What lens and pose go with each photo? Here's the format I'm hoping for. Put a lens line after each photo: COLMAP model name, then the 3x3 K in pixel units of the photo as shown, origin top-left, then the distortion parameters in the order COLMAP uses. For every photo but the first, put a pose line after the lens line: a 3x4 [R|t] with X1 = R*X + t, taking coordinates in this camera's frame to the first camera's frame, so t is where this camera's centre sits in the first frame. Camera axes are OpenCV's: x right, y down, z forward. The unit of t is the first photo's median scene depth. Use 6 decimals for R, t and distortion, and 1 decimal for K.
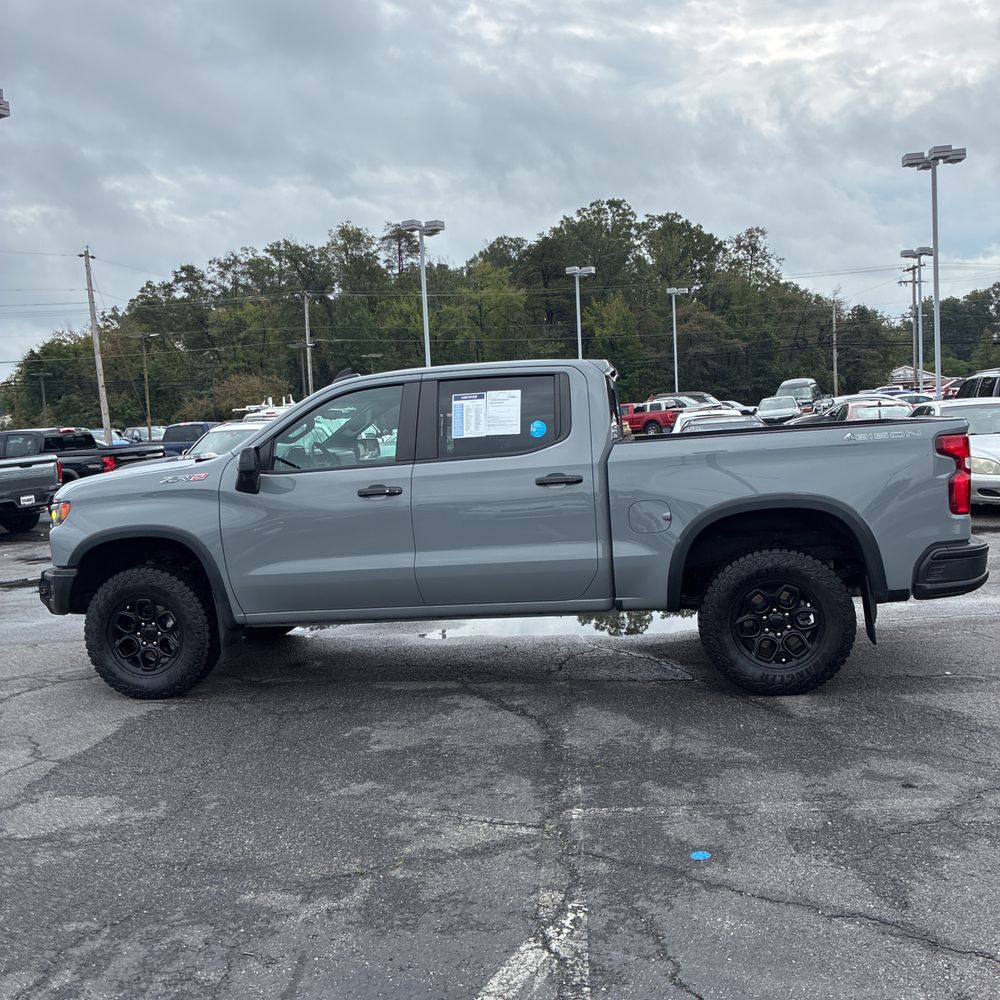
lens RADIAL K [[1008.6, 0, 490.3], [0, 1008.6, 521.4], [0, 0, 1]] dist [0.019907, 0.000000]
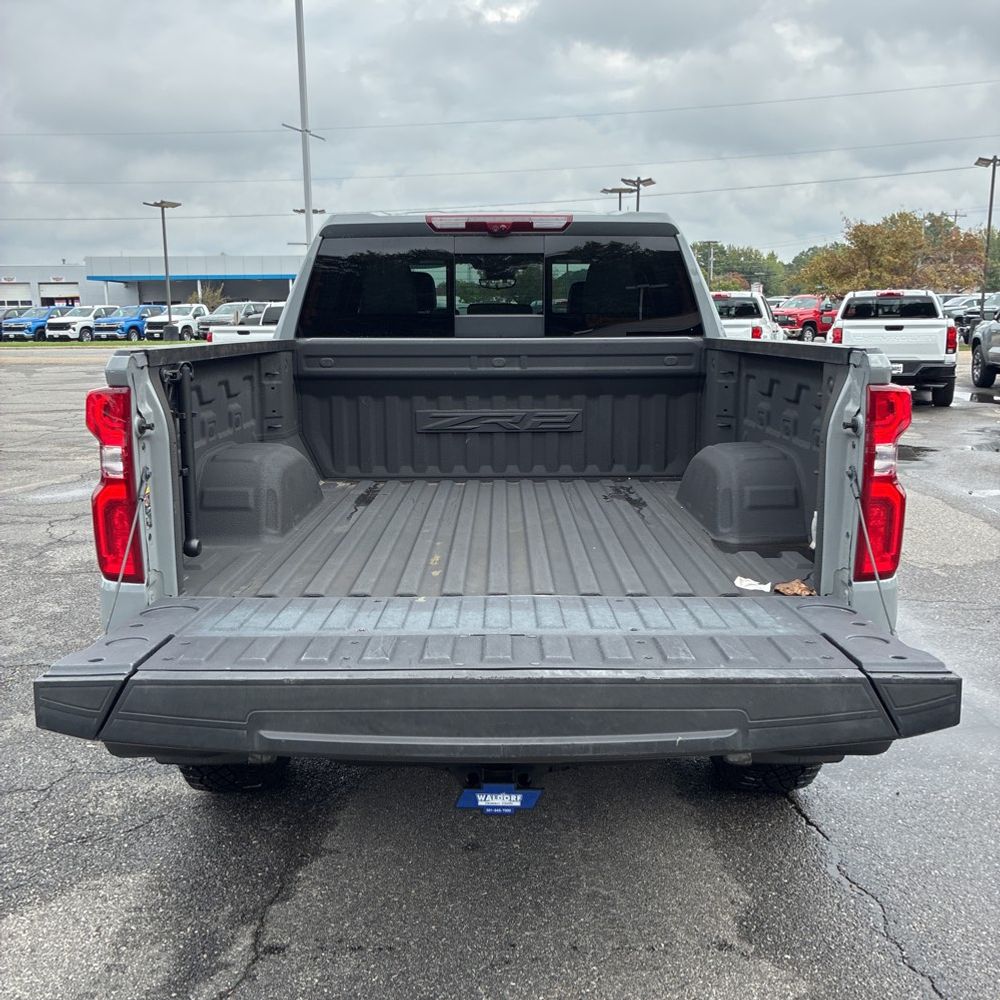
lens RADIAL K [[1008.6, 0, 499.3], [0, 1008.6, 494.1], [0, 0, 1]] dist [0.019907, 0.000000]
pose [[0.165688, 0.230956, -0.958753, 0.787052], [-0.100237, 0.971099, 0.216608, -0.130741], [0.981071, 0.060213, 0.184050, 0.949316]]
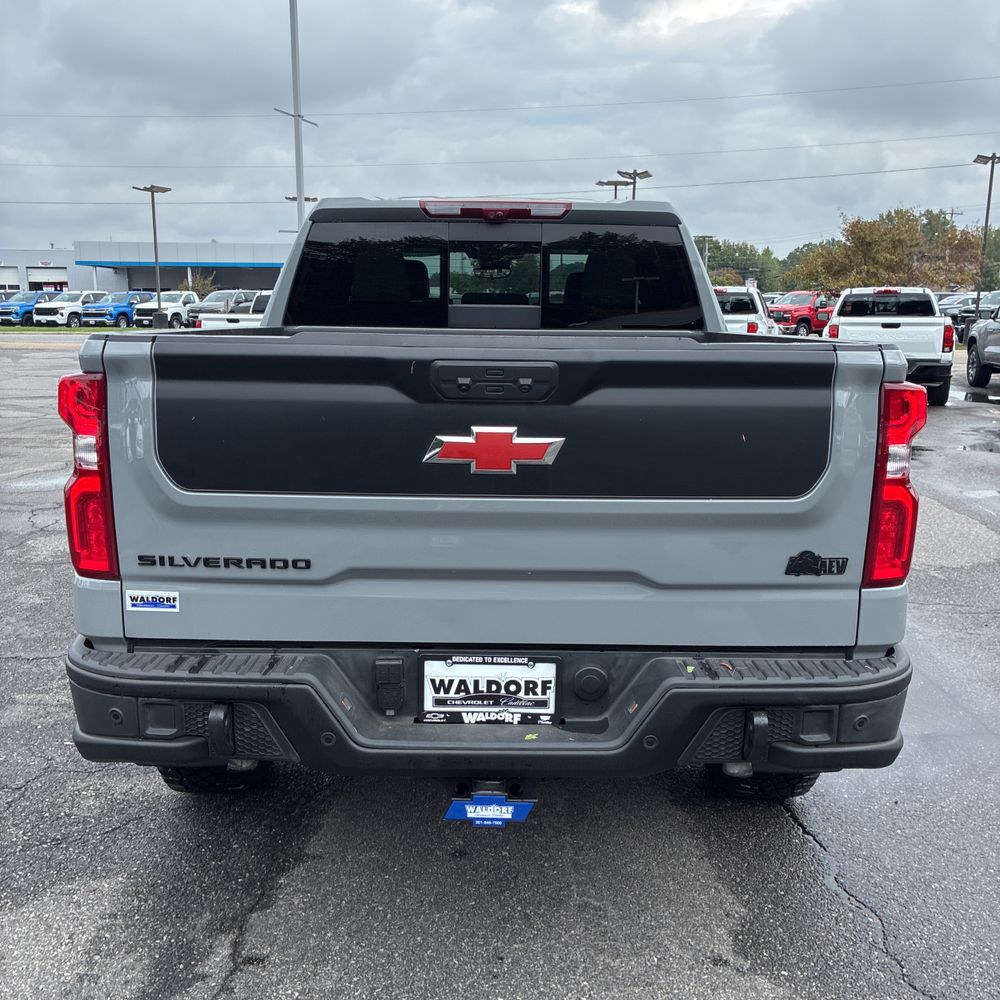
lens RADIAL K [[1008.6, 0, 499.0], [0, 1008.6, 509.3], [0, 0, 1]] dist [0.019907, 0.000000]
pose [[0.171305, 0.254117, -0.951882, 0.769906], [-0.115561, 0.964677, 0.236736, -0.128422], [0.978417, 0.069447, 0.194620, 0.951042]]
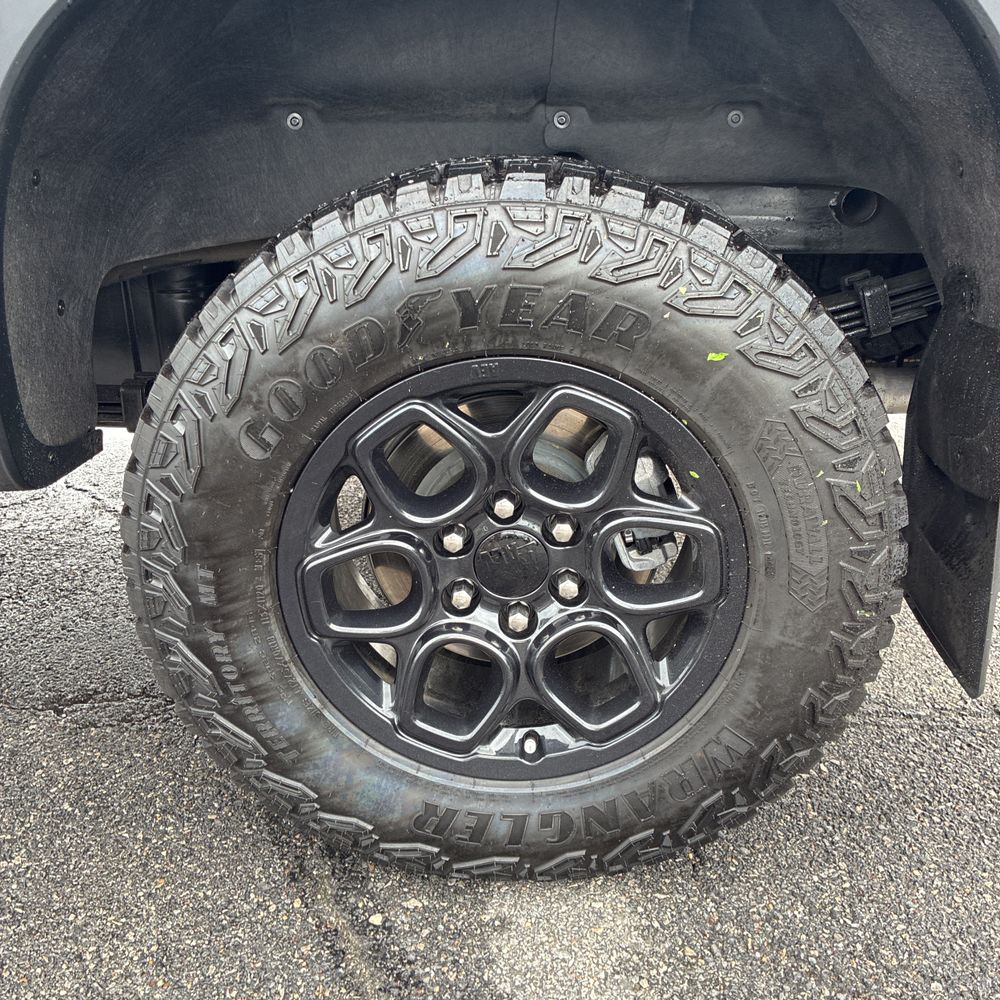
lens RADIAL K [[1008.6, 0, 497.4], [0, 1008.6, 496.7], [0, 0, 1]] dist [0.019907, 0.000000]
pose [[0.987020, 0.010061, 0.160284, 0.225857], [-0.054807, 0.959222, 0.277290, 0.029298], [-0.150959, -0.282475, 0.947322, 0.741781]]
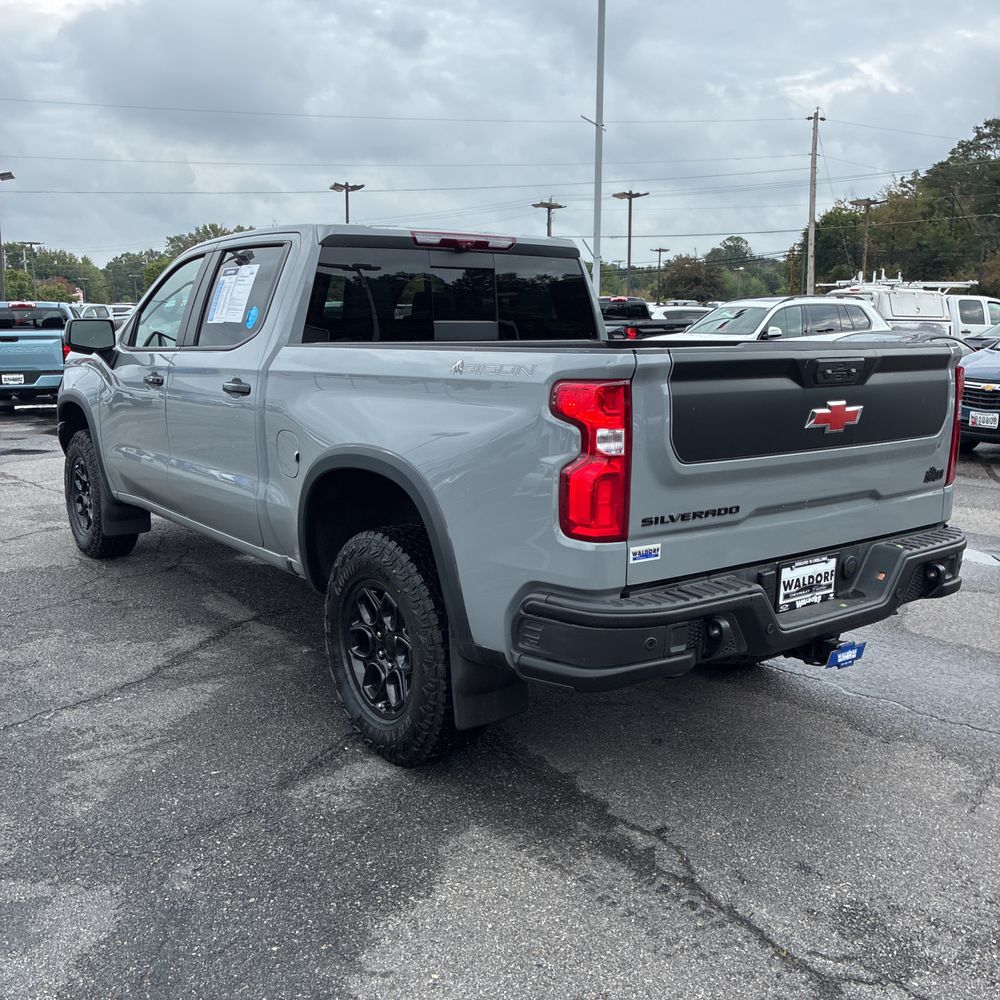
lens RADIAL K [[1008.6, 0, 490.4], [0, 1008.6, 501.9], [0, 0, 1]] dist [0.019907, 0.000000]
pose [[0.718898, 0.181779, -0.670926, 0.672968], [-0.110193, 0.982798, 0.148205, -0.083191], [0.686325, -0.032612, 0.726563, 0.529452]]
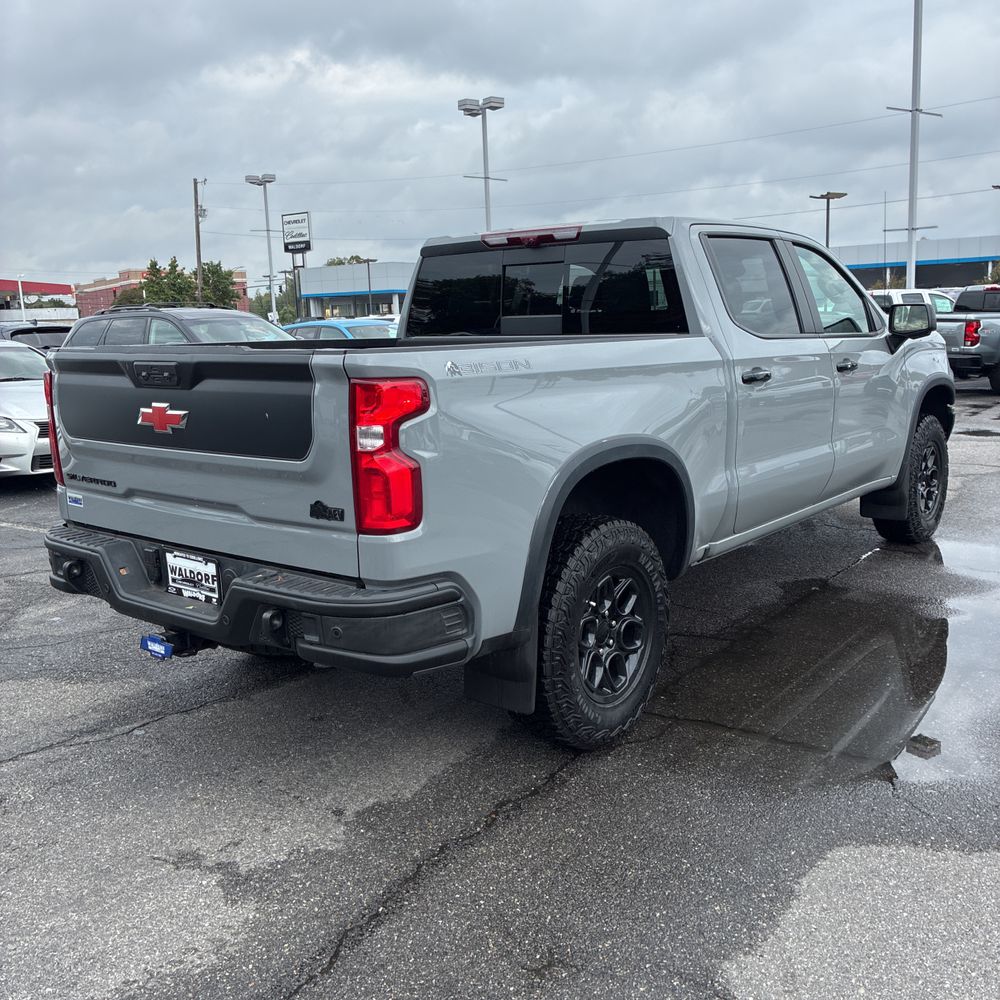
lens RADIAL K [[1008.6, 0, 508.8], [0, 1008.6, 496.0], [0, 0, 1]] dist [0.019907, 0.000000]
pose [[-0.475162, 0.226733, -0.850184, 0.819729], [-0.028726, 0.961718, 0.272532, -0.177757], [0.879429, 0.153919, -0.450458, 1.410095]]
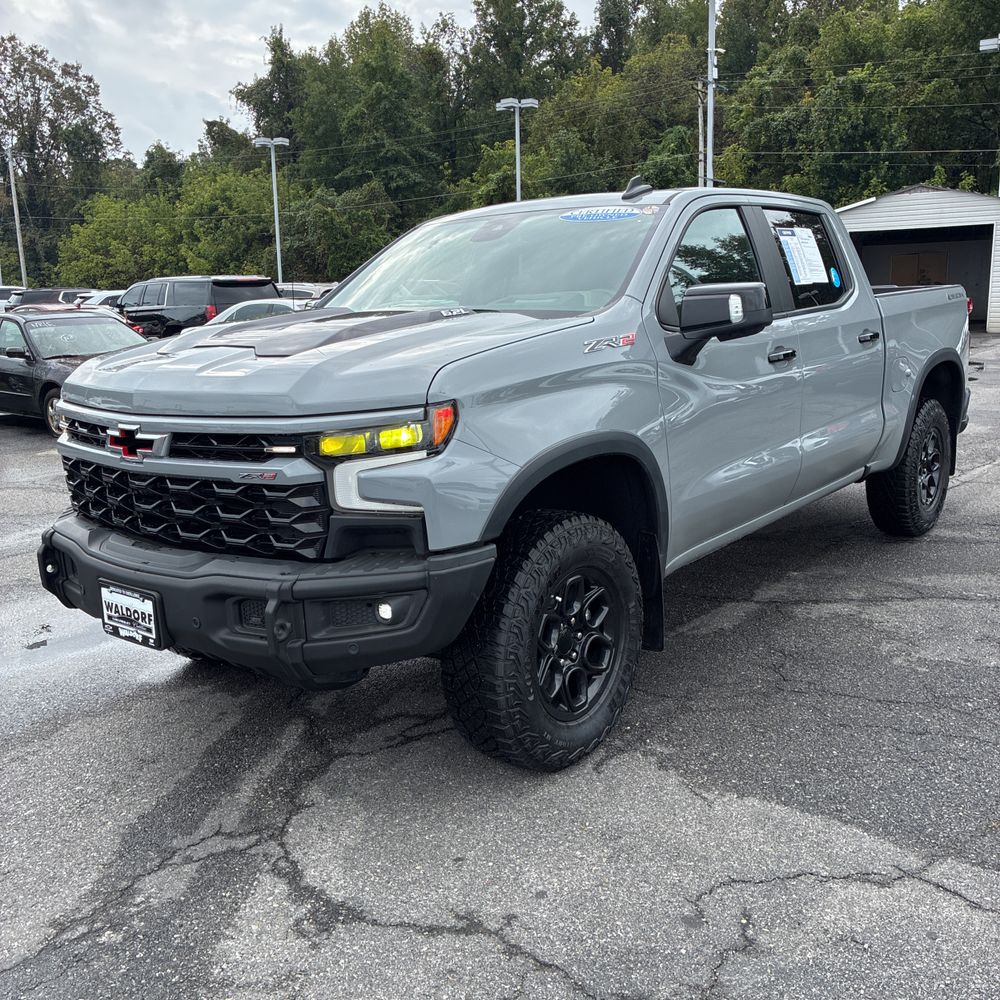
lens RADIAL K [[1008.6, 0, 503.3], [0, 1008.6, 500.6], [0, 0, 1]] dist [0.019907, 0.000000]
pose [[0.485761, -0.139818, 0.862837, -0.807329], [0.092667, 0.989798, 0.108222, -0.022263], [-0.869166, 0.027386, 0.493762, 0.776111]]
